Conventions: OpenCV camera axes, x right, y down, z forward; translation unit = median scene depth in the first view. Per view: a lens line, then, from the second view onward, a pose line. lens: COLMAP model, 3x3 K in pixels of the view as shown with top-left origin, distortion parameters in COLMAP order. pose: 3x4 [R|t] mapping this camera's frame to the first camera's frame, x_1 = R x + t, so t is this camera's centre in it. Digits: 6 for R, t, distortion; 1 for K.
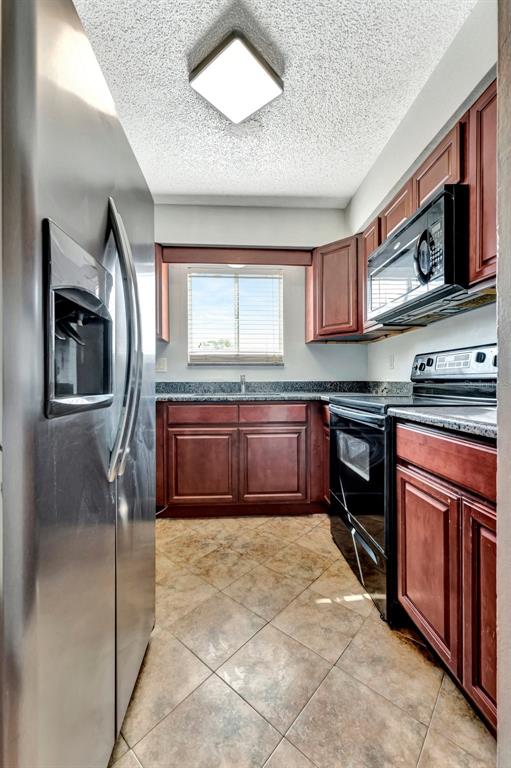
lens RADIAL K [[315.1, 0, 255.3], [0, 315.1, 383.0], [0, 0, 1]] dist [0.001923, 0.000319]
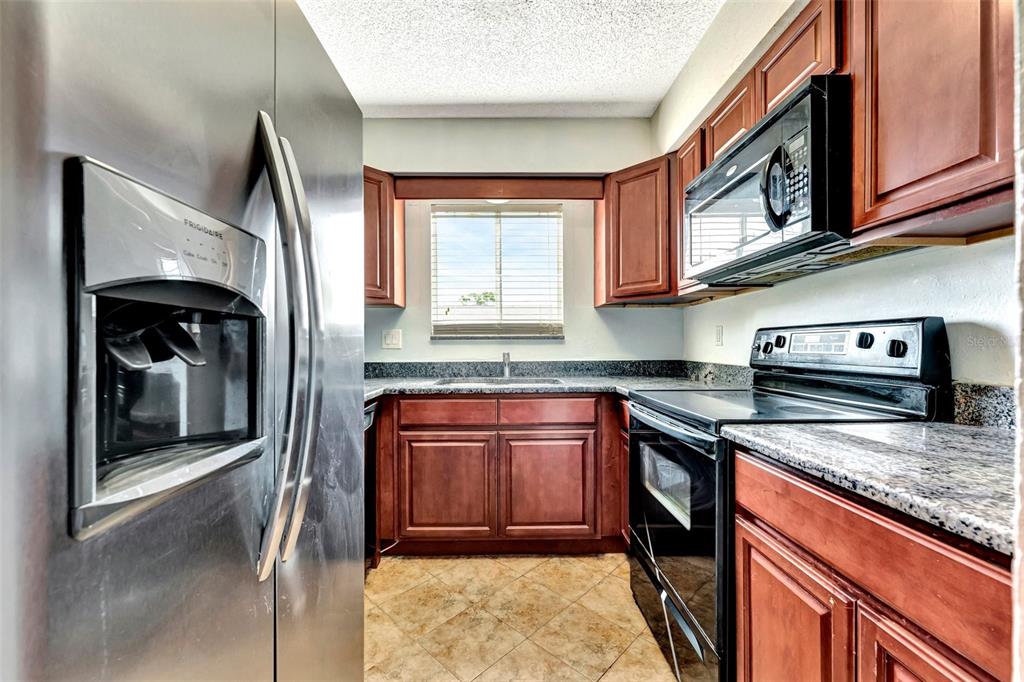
lens RADIAL K [[410.8, 0, 508.7], [0, 410.8, 346.4], [0, 0, 1]] dist [0.000236, 0.000130]
pose [[0.998572, 0.000357, -0.053419, 0.020297], [-0.000500, 0.999996, -0.002650, -0.049006], [0.053418, 0.002673, 0.998569, 0.086367]]
